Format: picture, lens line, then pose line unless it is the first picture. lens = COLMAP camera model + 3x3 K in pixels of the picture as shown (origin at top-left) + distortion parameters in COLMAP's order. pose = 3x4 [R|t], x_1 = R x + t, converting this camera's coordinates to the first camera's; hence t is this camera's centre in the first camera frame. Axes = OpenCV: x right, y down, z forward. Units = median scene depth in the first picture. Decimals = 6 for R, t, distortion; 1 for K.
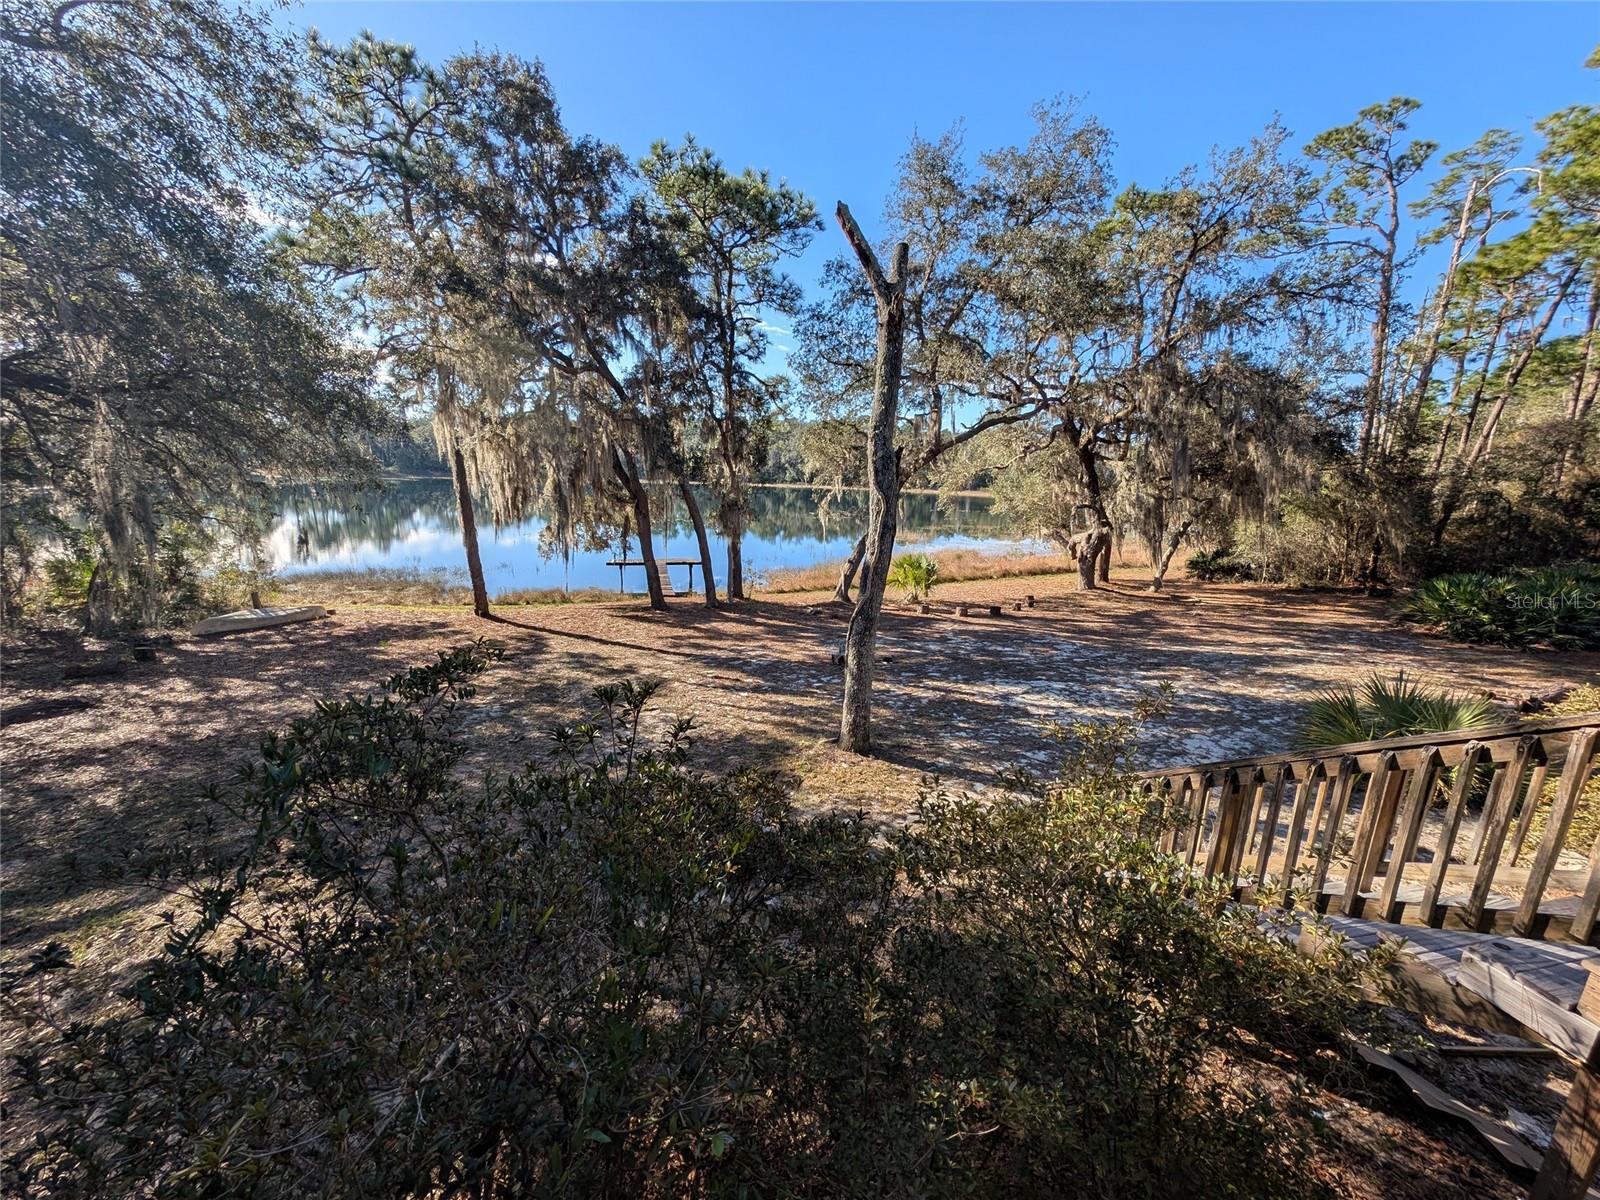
lens RADIAL K [[553.4, 0, 774.1], [0, 553.4, 602.2], [0, 0, 1]] dist [0.005341, -0.003086]
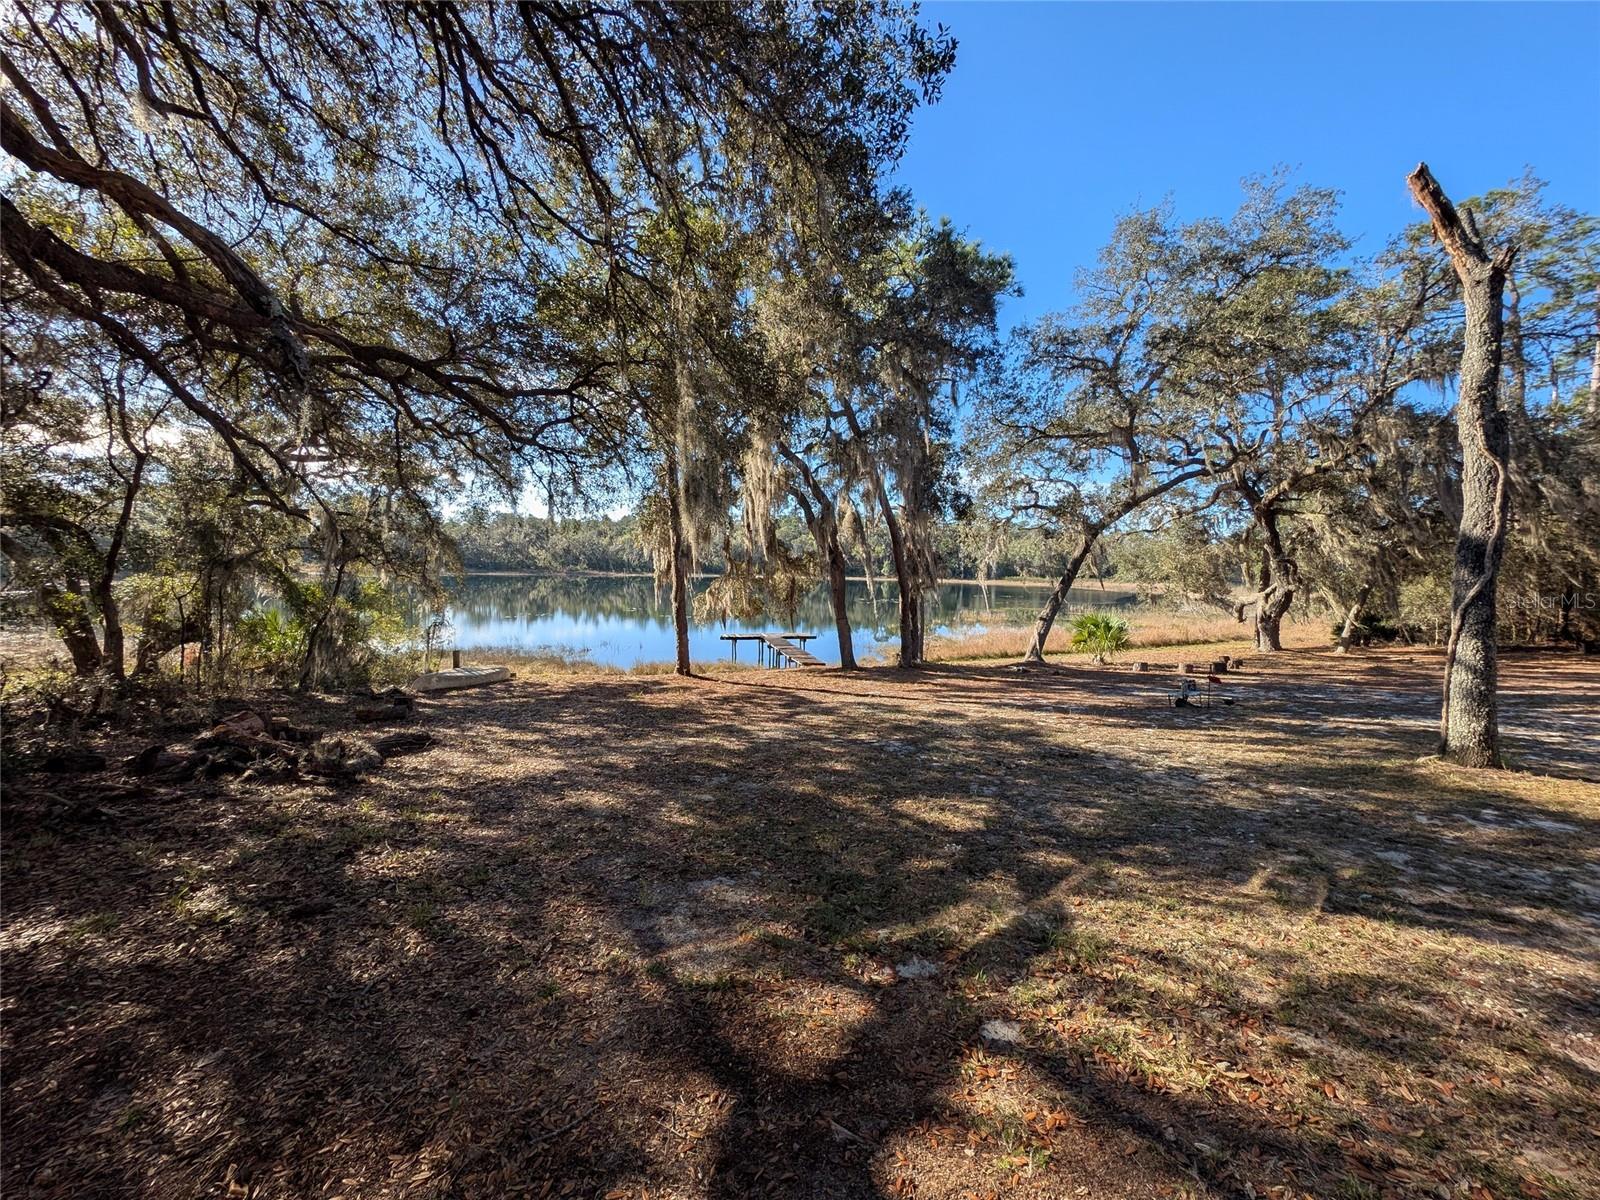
lens RADIAL K [[553.4, 0, 774.1], [0, 553.4, 602.2], [0, 0, 1]] dist [0.005341, -0.003086]
pose [[0.999846, -0.012815, -0.012009, -0.361338], [0.010566, 0.985121, -0.171535, 0.064807], [0.014028, 0.171382, 0.985105, 0.058580]]
